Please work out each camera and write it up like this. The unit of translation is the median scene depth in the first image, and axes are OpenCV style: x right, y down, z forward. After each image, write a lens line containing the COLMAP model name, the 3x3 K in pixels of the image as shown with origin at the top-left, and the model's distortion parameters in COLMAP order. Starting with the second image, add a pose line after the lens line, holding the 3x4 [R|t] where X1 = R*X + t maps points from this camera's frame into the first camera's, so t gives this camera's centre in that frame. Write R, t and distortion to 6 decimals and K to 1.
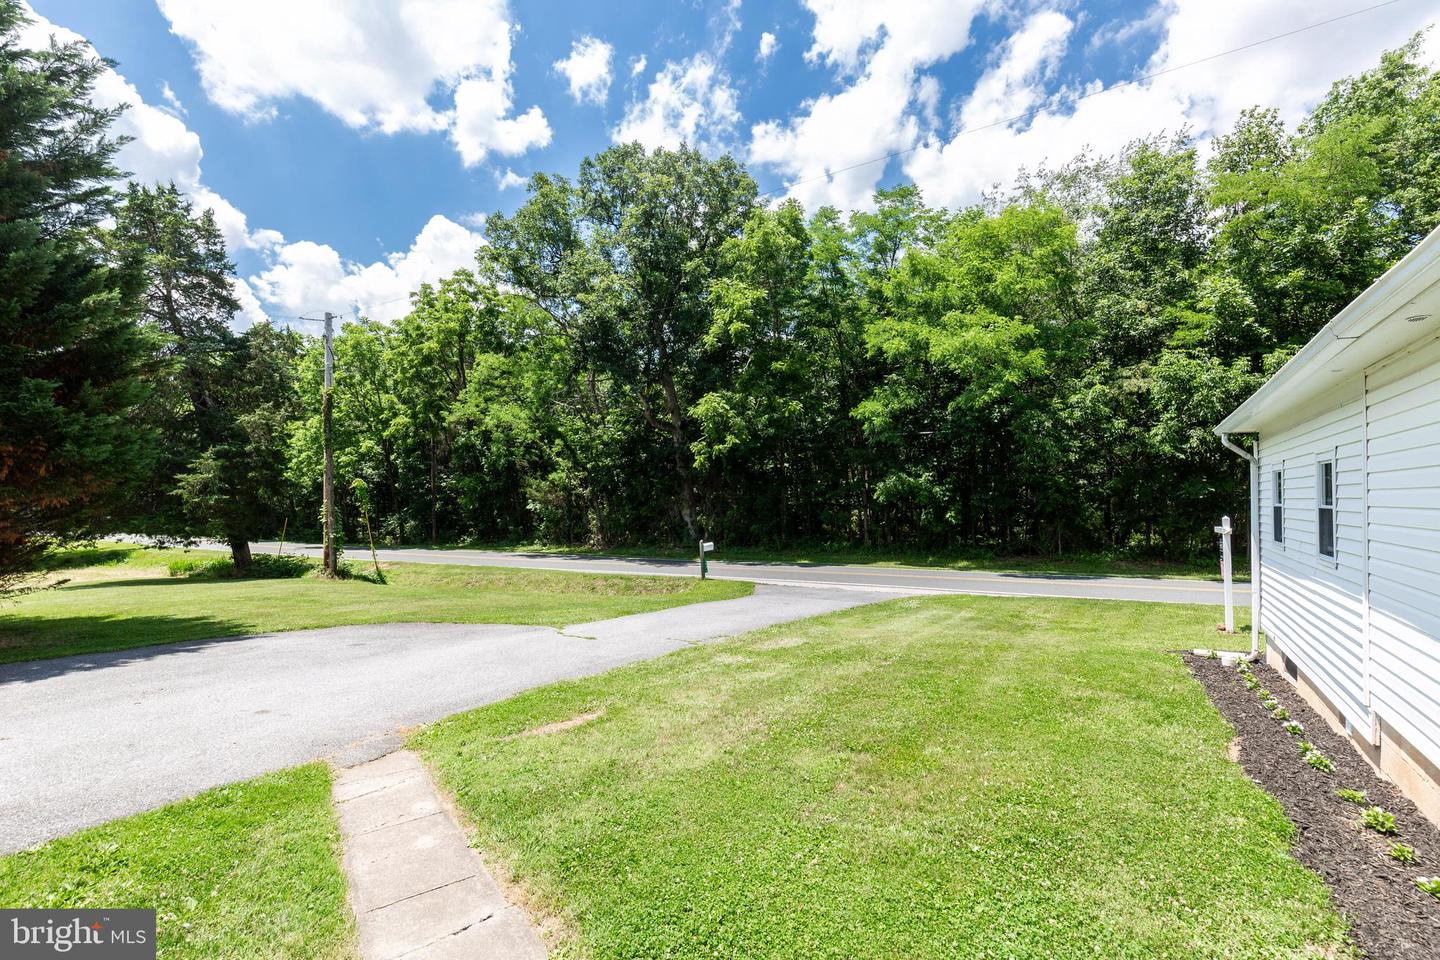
lens RADIAL K [[638.5, 0, 733.2], [0, 638.5, 473.6], [0, 0, 1]] dist [0.002055, -0.000411]
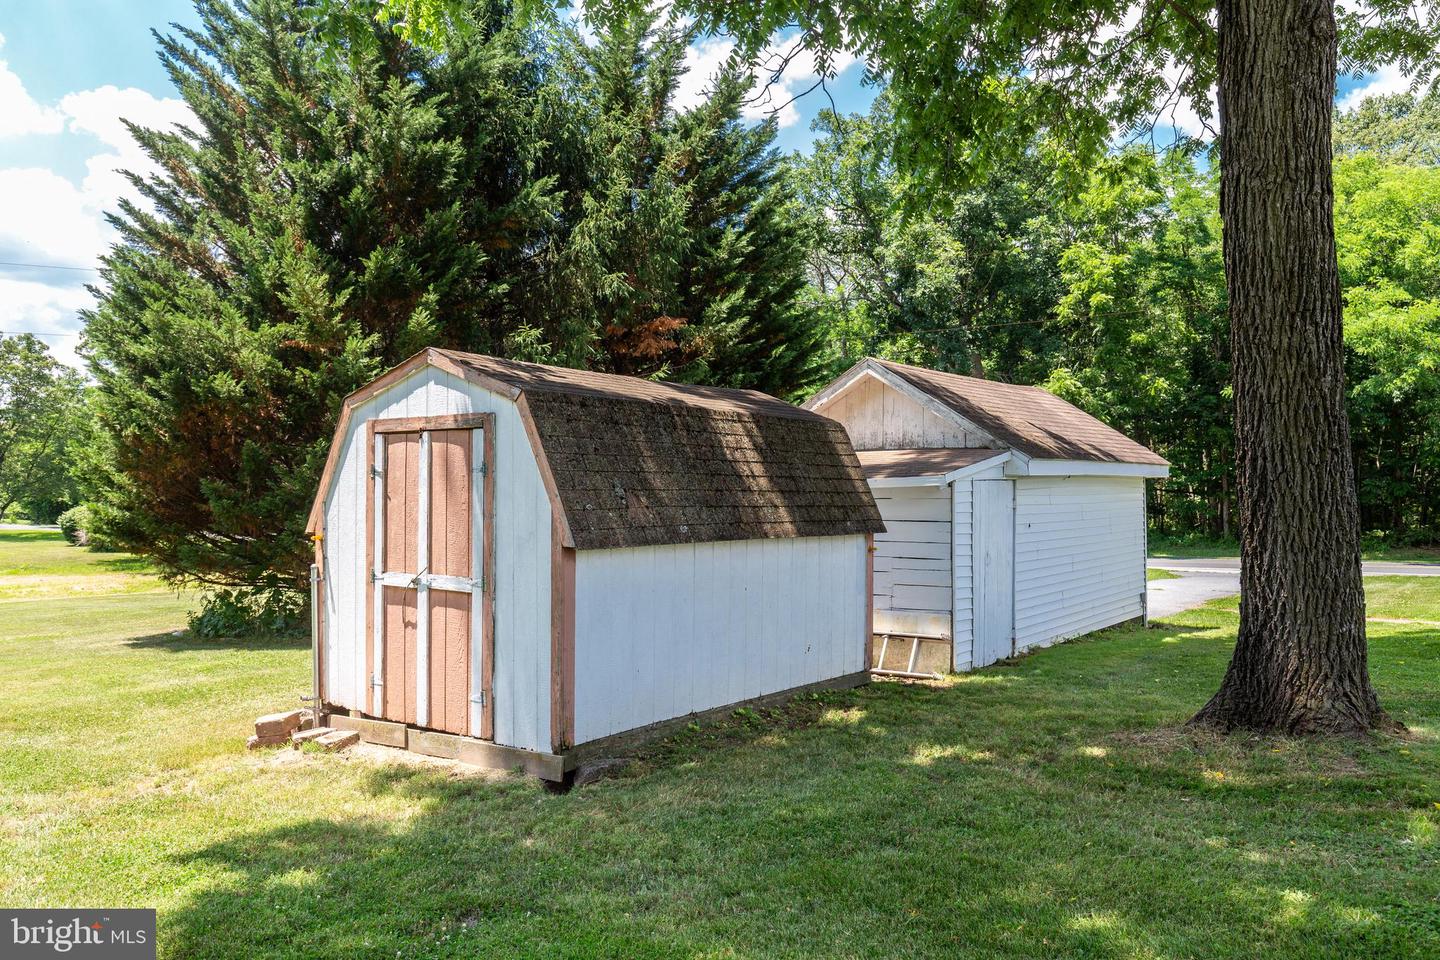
lens RADIAL K [[1059.4, 0, 722.5], [0, 1059.4, 479.3], [0, 0, 1]] dist [-0.015302, 0.013513]
pose [[0.995607, -0.006162, -0.093427, -0.380326], [0.009671, 0.999263, 0.037148, -0.030007], [0.093129, -0.037888, 0.994933, -0.560686]]
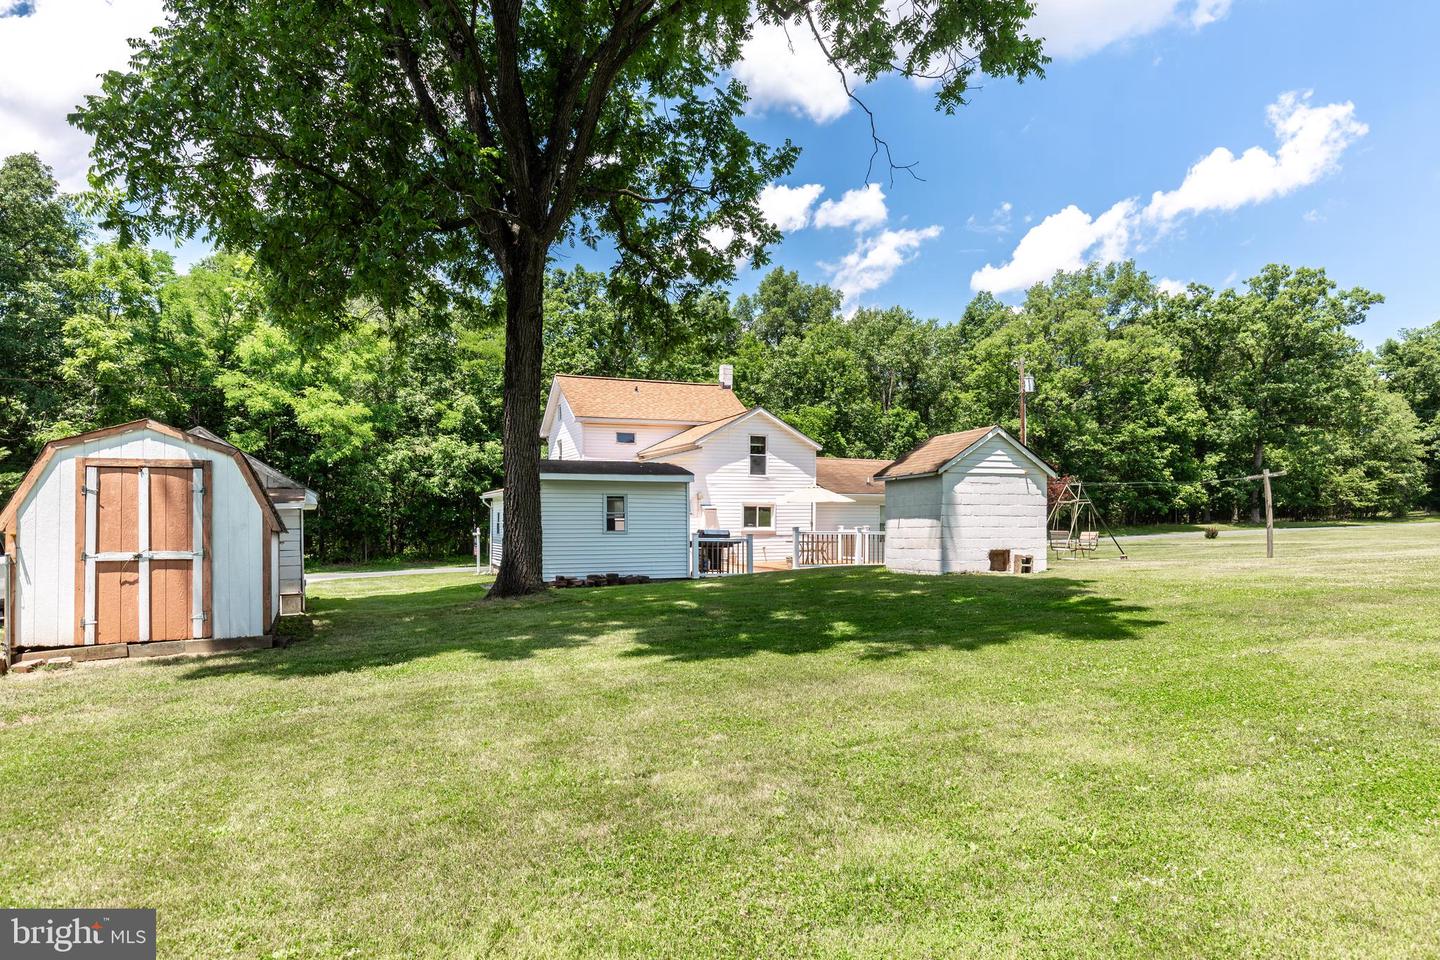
lens RADIAL K [[904.4, 0, 719.1], [0, 904.4, 521.9], [0, 0, 1]] dist [0.003785, -0.001014]
pose [[0.565507, -0.005344, 0.824726, -0.655704], [-0.025170, 0.999401, 0.023734, -0.025164], [-0.824360, -0.034180, 0.565034, -0.722598]]
